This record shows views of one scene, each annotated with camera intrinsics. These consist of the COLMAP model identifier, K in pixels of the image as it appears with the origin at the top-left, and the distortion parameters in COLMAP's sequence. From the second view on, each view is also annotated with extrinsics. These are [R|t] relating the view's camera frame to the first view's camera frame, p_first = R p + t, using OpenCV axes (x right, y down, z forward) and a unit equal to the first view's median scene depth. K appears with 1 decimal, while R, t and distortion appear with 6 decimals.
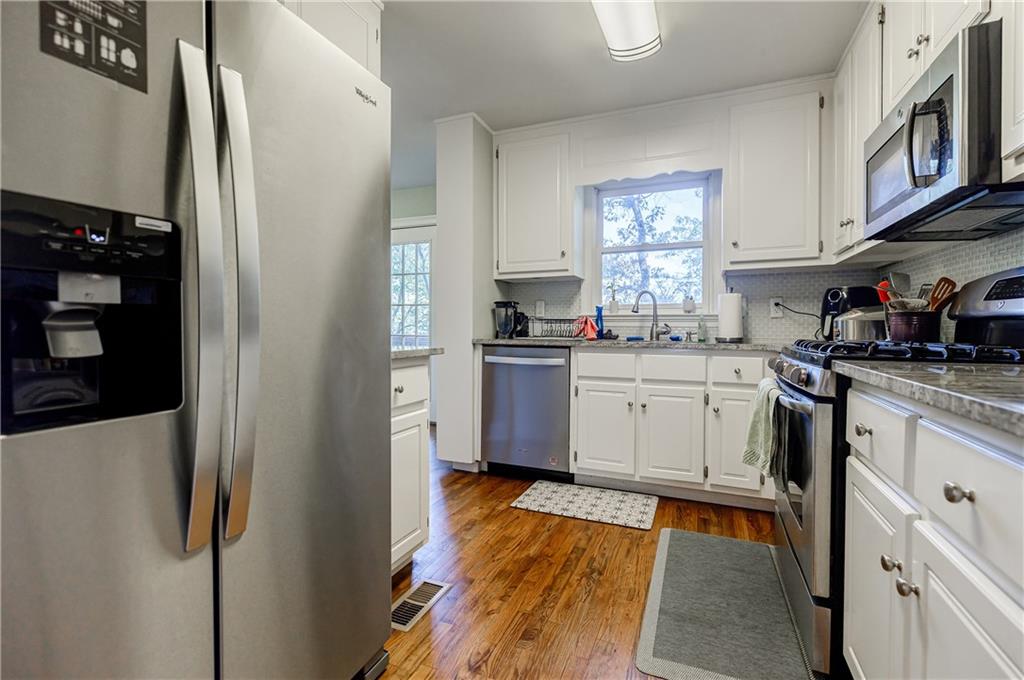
lens RADIAL K [[454.8, 0, 522.6], [0, 454.8, 332.8], [0, 0, 1]] dist [0.000375, -0.000392]
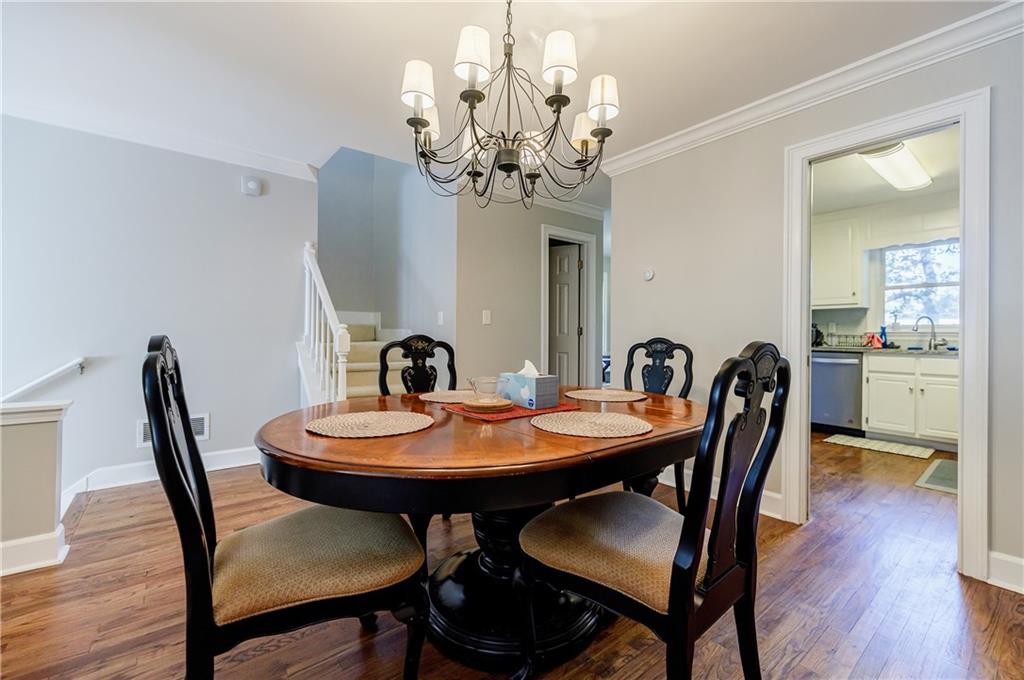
lens RADIAL K [[430.4, 0, 520.9], [0, 430.4, 332.5], [0, 0, 1]] dist [0.001716, -0.000043]
pose [[0.876927, 0.000770, -0.480622, -0.227460], [-0.009051, 0.999848, -0.014913, -0.006835], [0.480538, 0.017428, 0.876801, -0.947674]]
